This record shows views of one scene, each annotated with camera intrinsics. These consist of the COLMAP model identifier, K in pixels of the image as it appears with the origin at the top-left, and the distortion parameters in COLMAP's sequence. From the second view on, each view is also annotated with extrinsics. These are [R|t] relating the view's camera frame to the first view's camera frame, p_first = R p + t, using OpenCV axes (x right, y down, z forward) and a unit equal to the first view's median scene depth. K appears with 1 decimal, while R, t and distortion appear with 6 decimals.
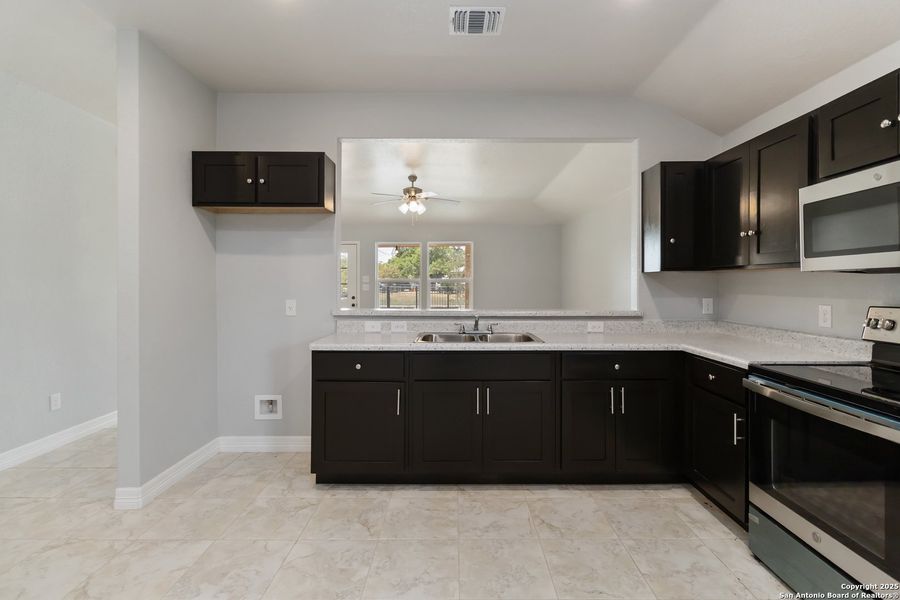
lens RADIAL K [[423.7, 0, 455.0], [0, 423.7, 285.0], [0, 0, 1]] dist [0.000642, 0.000366]
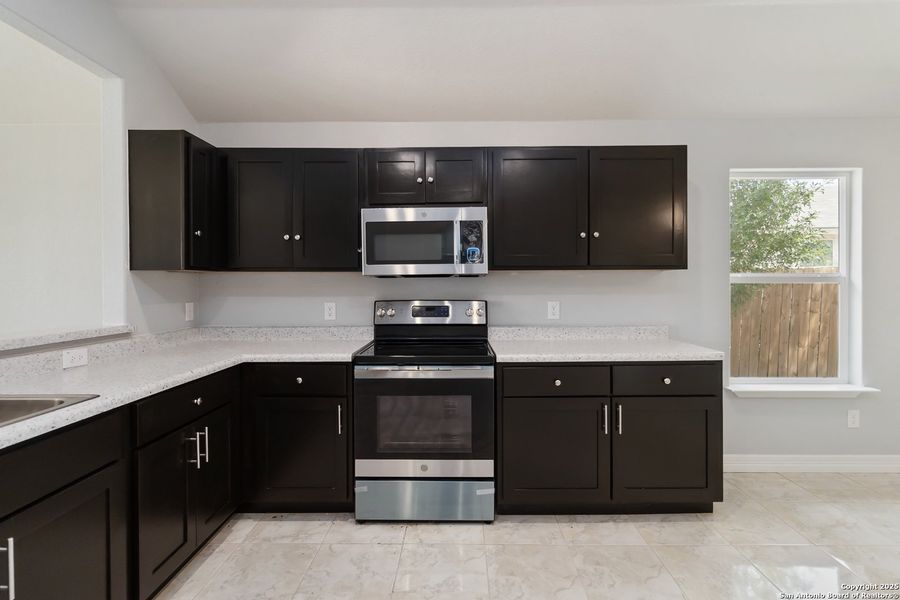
lens RADIAL K [[423.7, 0, 455.0], [0, 423.7, 285.0], [0, 0, 1]] dist [0.000642, 0.000366]
pose [[0.010887, -0.000725, 0.999940, -0.321740], [0.009971, 0.999950, 0.000617, -0.000634], [-0.999891, 0.009963, 0.010894, 0.532810]]
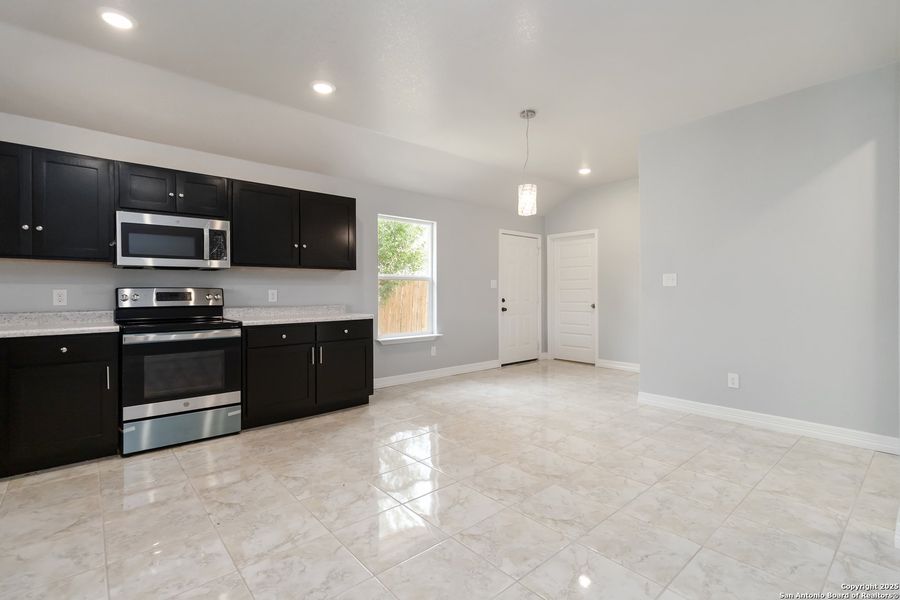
lens RADIAL K [[422.3, 0, 457.6], [0, 422.3, 294.6], [0, 0, 1]] dist [0.001881, 0.000911]
pose [[-0.664051, -0.005256, 0.747669, -0.855963], [0.005646, 0.999912, 0.012044, 0.047317], [-0.747666, 0.012220, -0.663962, 0.818201]]
